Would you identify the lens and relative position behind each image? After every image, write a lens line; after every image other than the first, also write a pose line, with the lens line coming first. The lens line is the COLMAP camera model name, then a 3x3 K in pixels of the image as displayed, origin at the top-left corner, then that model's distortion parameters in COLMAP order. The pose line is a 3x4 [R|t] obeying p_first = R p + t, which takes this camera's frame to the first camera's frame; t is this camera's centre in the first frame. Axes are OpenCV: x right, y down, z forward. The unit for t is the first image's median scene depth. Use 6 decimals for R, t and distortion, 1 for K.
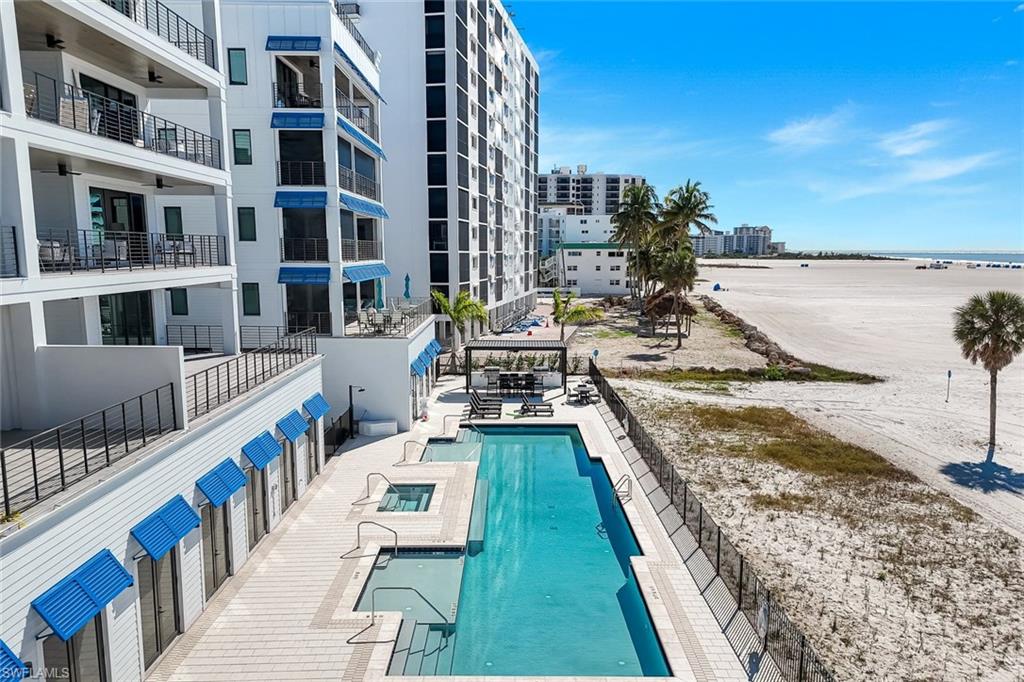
lens RADIAL K [[758.2, 0, 498.8], [0, 758.2, 377.5], [0, 0, 1]] dist [0.049541, -0.038257]
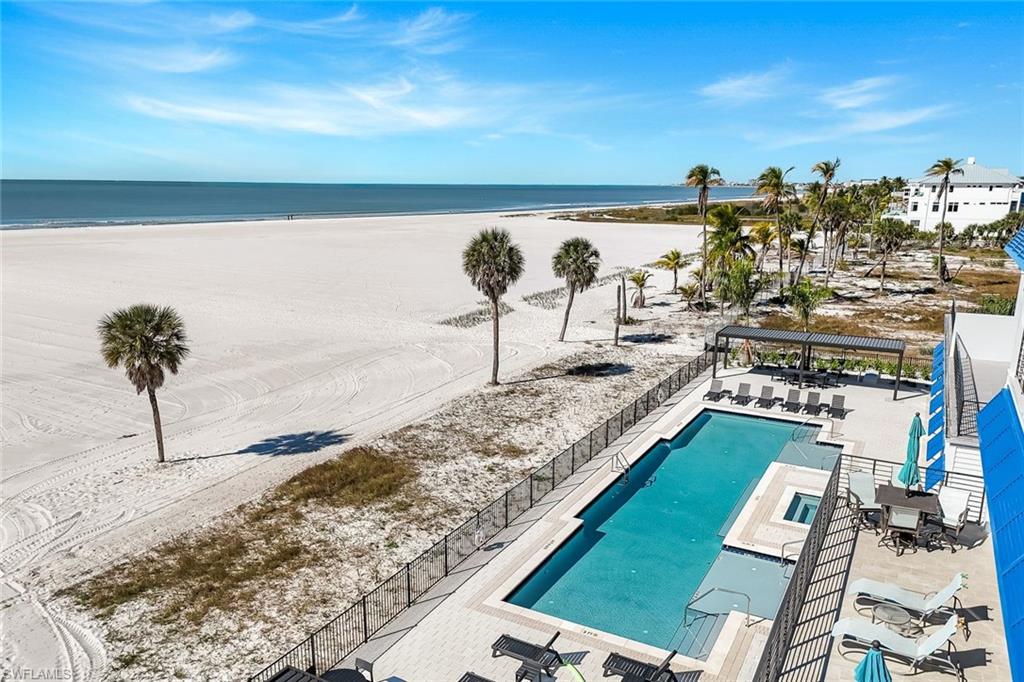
lens RADIAL K [[758.2, 0, 515.0], [0, 758.2, 339.9], [0, 0, 1]] dist [0.049541, -0.038257]
pose [[-0.884082, -0.099422, 0.456633, -0.092909], [0.073119, 0.935646, 0.345282, -0.198628], [-0.461576, 0.338647, -0.819919, 0.859624]]
